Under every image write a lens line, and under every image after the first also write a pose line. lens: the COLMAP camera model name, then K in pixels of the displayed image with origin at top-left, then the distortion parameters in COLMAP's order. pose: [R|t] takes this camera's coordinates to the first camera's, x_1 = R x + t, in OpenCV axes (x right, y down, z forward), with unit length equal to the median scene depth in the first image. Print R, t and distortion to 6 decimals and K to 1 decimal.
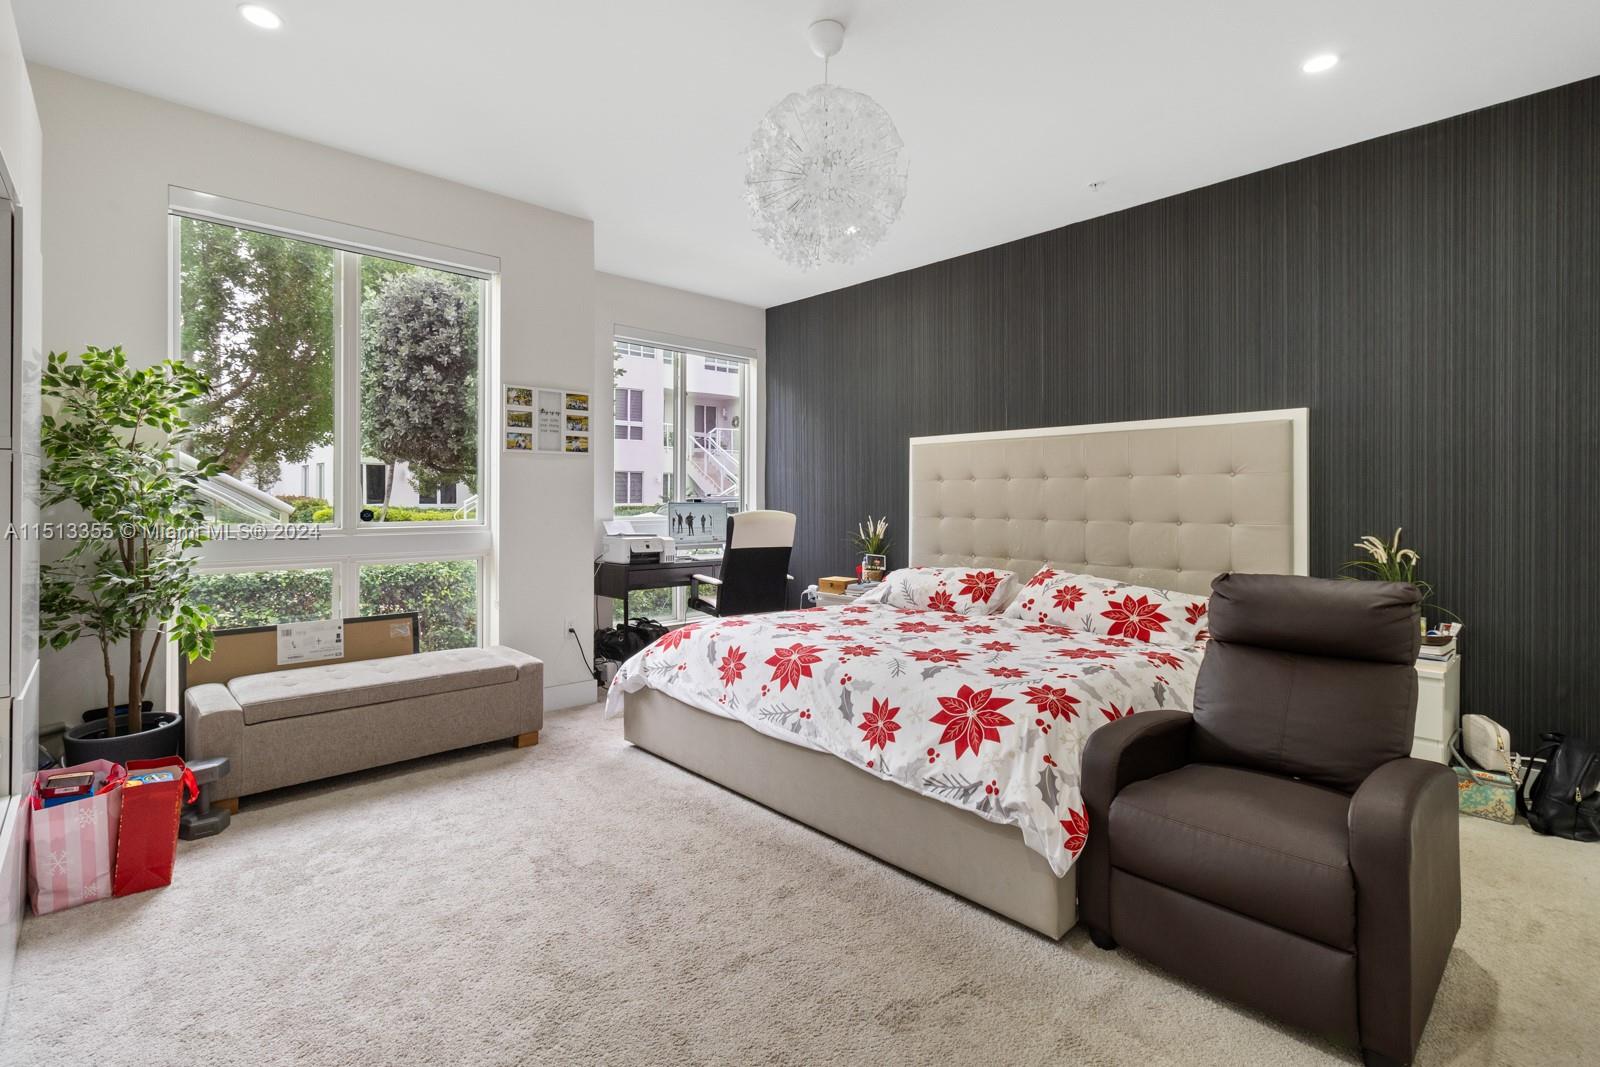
lens RADIAL K [[743.7, 0, 789.6], [0, 743.7, 502.8], [0, 0, 1]] dist [0.002739, 0.001418]
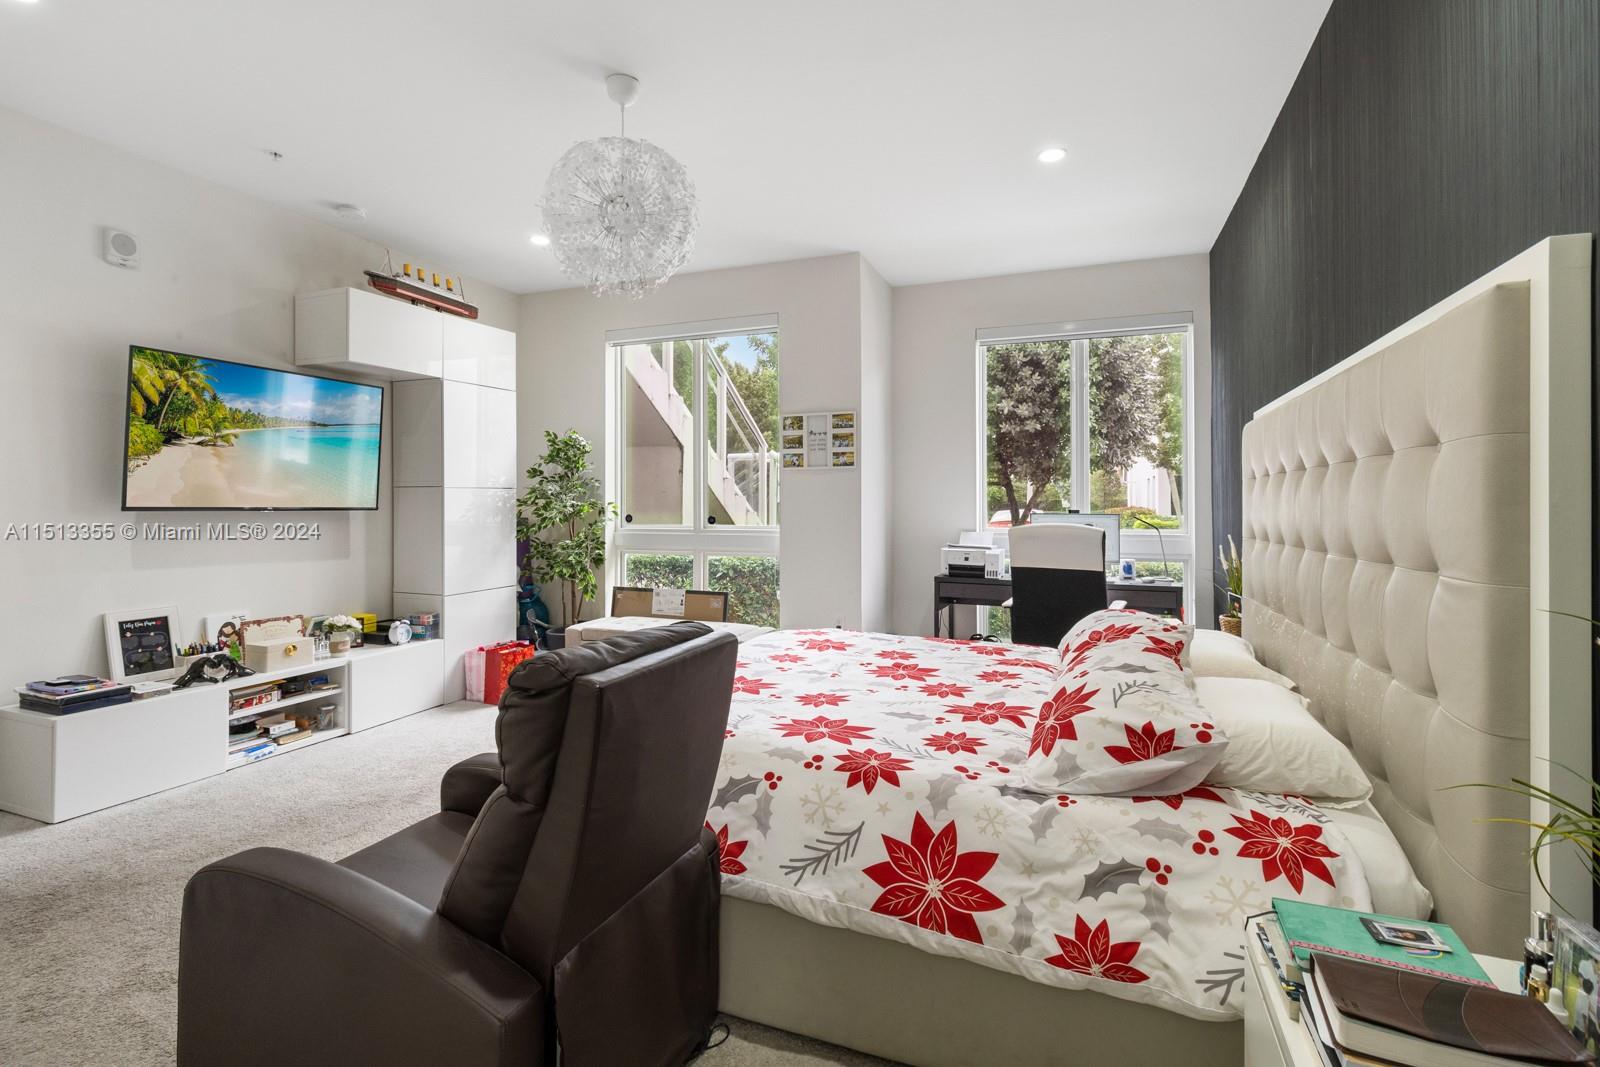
lens RADIAL K [[743.7, 0, 789.6], [0, 743.7, 502.8], [0, 0, 1]] dist [0.002739, 0.001418]
pose [[0.420364, -0.005945, -0.907336, 0.688593], [-0.004853, 0.999950, -0.008800, -0.004187], [0.907342, 0.008102, 0.420314, 0.473651]]
